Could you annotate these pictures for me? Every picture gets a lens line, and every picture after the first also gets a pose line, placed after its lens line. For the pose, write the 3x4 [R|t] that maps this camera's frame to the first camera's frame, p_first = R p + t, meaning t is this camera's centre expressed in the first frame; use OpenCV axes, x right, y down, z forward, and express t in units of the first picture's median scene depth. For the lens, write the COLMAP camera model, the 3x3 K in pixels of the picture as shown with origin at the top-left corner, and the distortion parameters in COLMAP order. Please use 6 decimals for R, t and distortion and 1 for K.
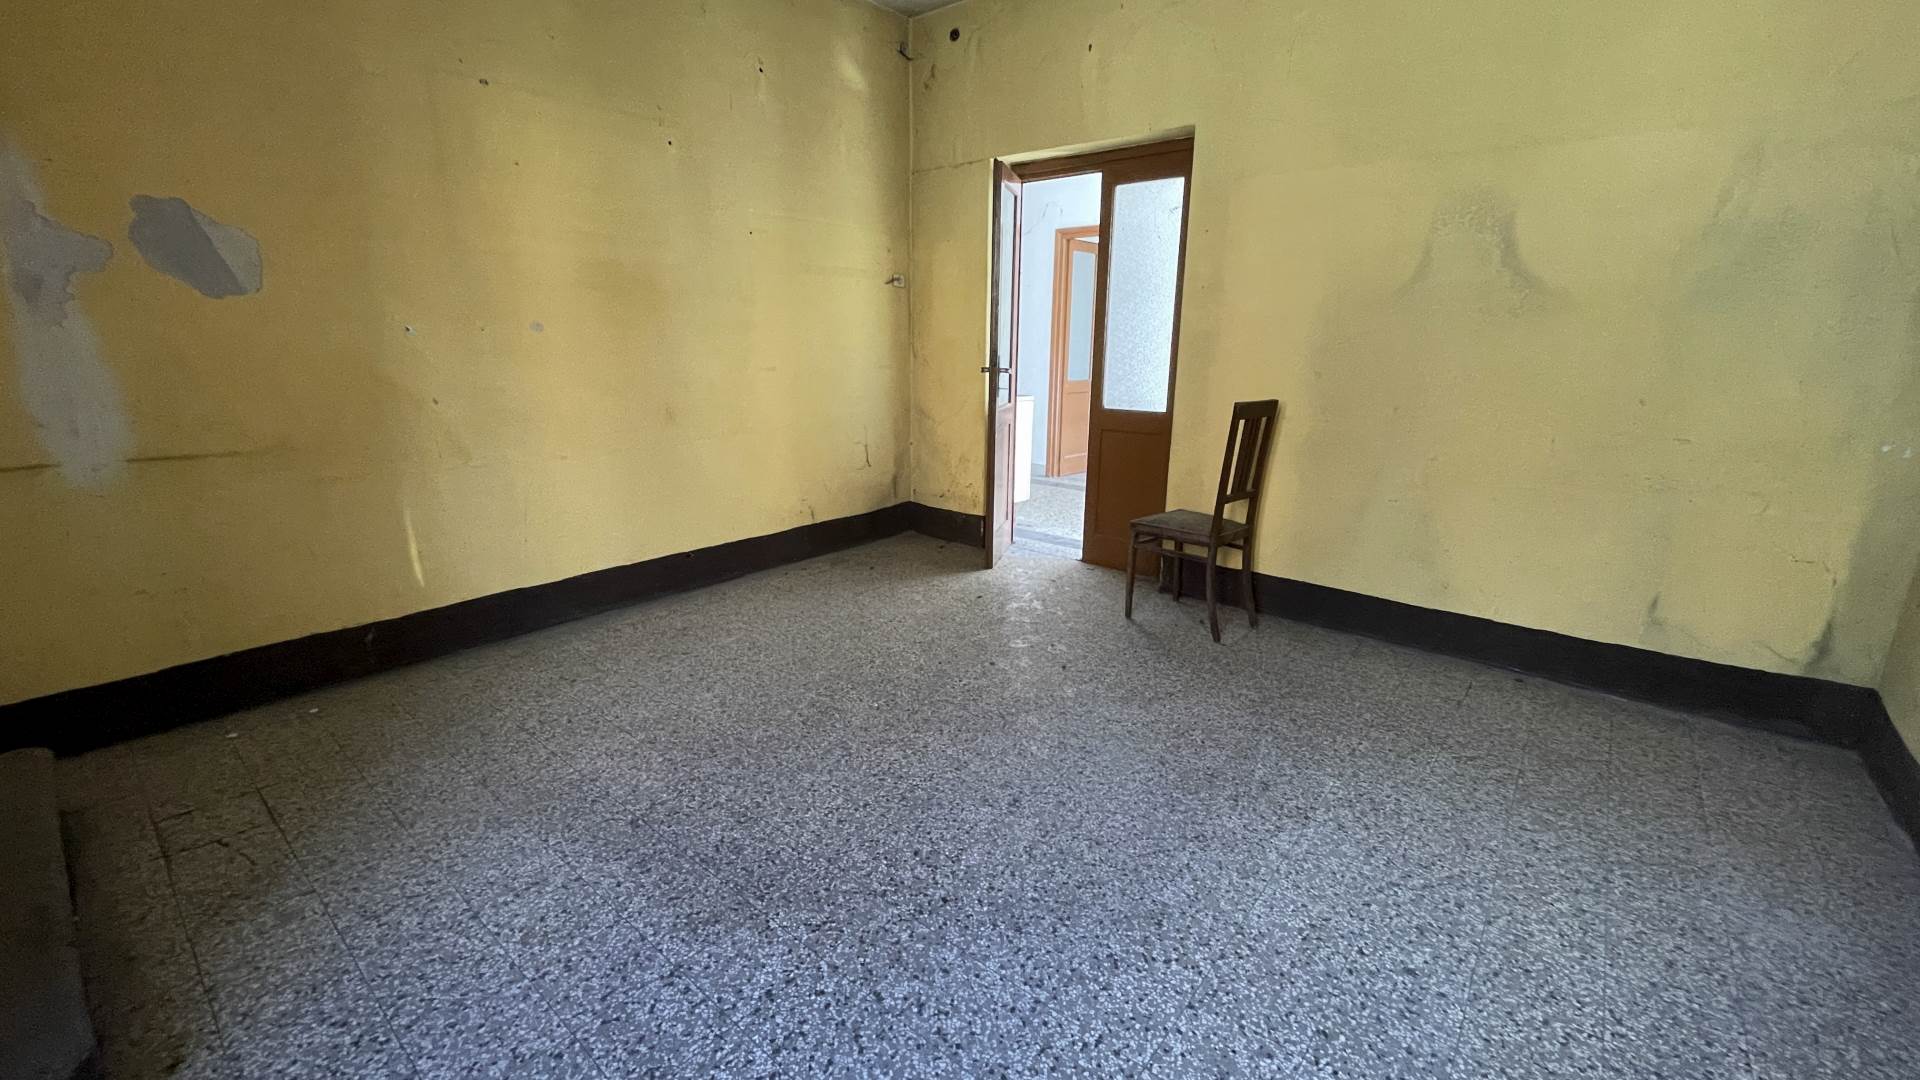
lens RADIAL K [[776.4, 0, 961.3], [0, 776.4, 542.0], [0, 0, 1]] dist [-0.005790, 0.002386]
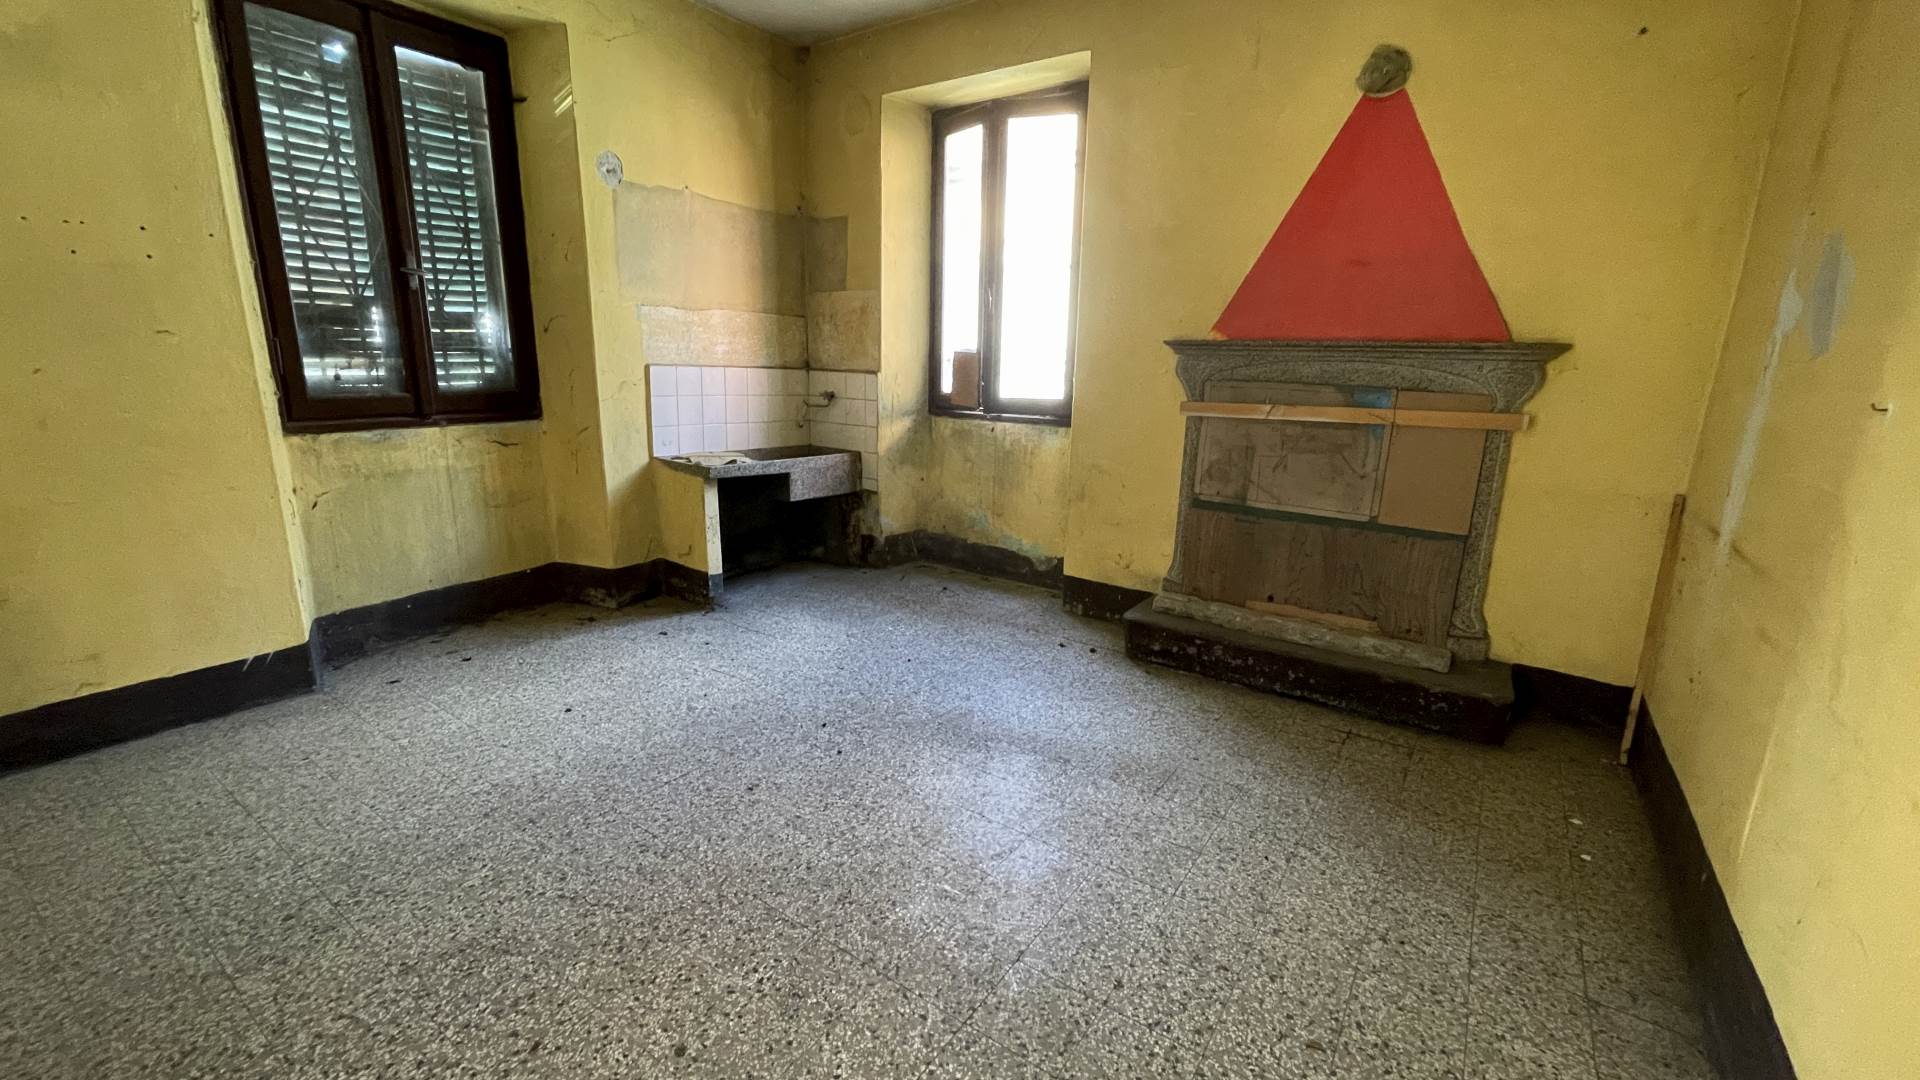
lens RADIAL K [[776.4, 0, 957.9], [0, 776.4, 543.3], [0, 0, 1]] dist [-0.005790, 0.002386]
pose [[-0.996308, -0.010211, -0.085239, -0.123376], [-0.049860, 0.877099, 0.477714, -0.505215], [0.069885, 0.480201, -0.874370, 1.777100]]
